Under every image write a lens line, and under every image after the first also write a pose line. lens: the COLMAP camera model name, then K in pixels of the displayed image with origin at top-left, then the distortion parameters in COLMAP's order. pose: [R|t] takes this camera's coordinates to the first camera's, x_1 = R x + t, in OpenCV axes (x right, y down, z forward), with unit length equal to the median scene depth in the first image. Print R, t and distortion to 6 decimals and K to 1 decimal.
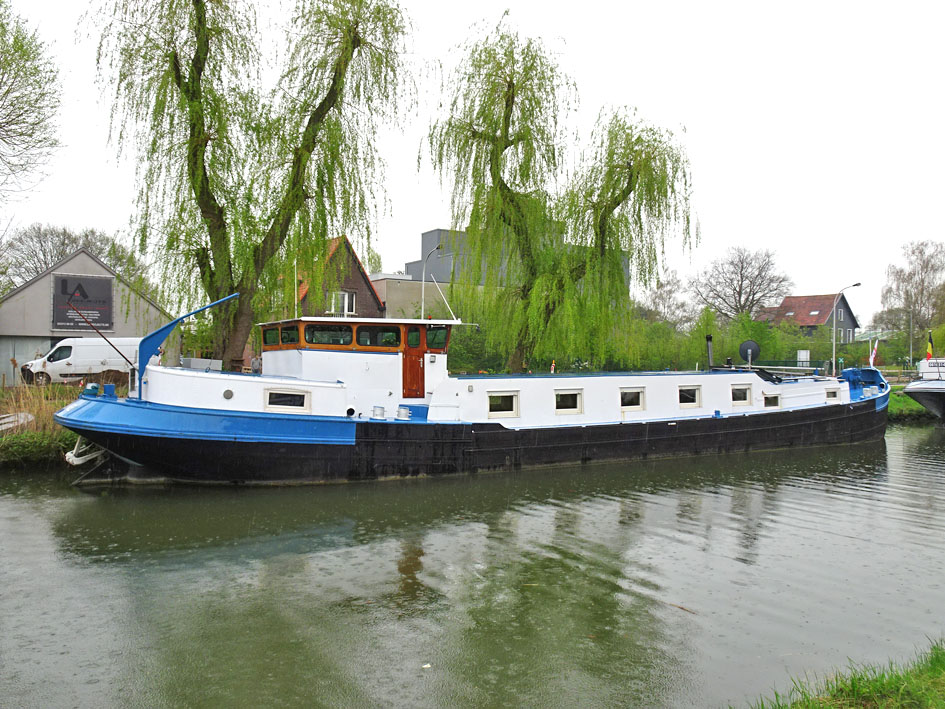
lens RADIAL K [[793.9, 0, 480.9], [0, 793.9, 358.8], [0, 0, 1]] dist [0.034539, -0.003053]
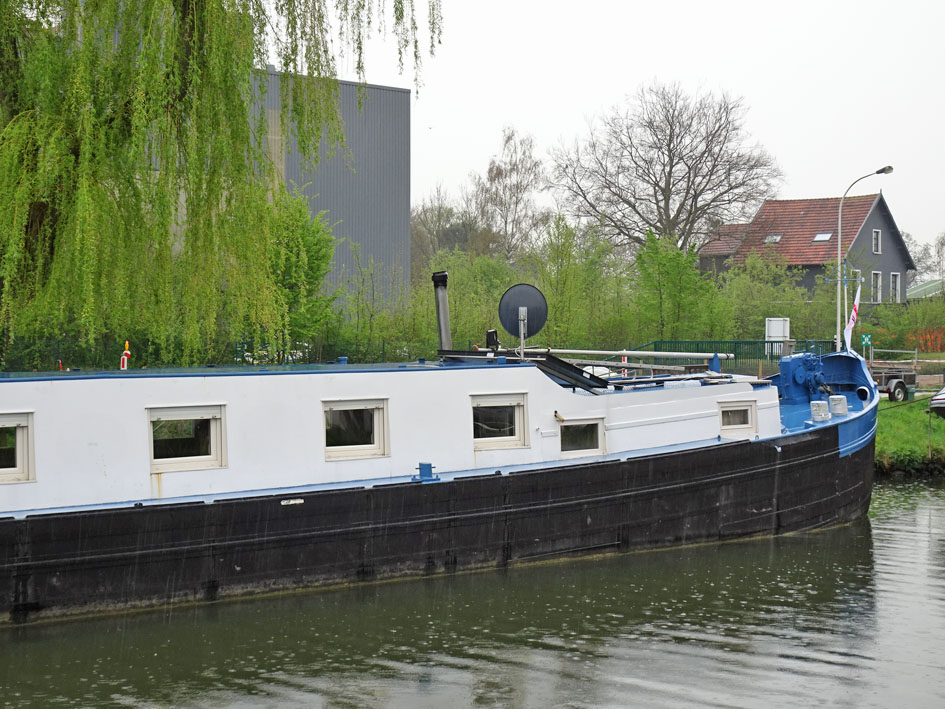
lens RADIAL K [[1808.4, 0, 479.8], [0, 1808.4, 351.5], [0, 0, 1]] dist [0.090902, 0.000000]
pose [[0.981588, -0.008204, 0.190835, 0.128453], [0.007399, 0.999960, 0.004933, 0.005298], [-0.190868, -0.003431, 0.981610, 0.108873]]
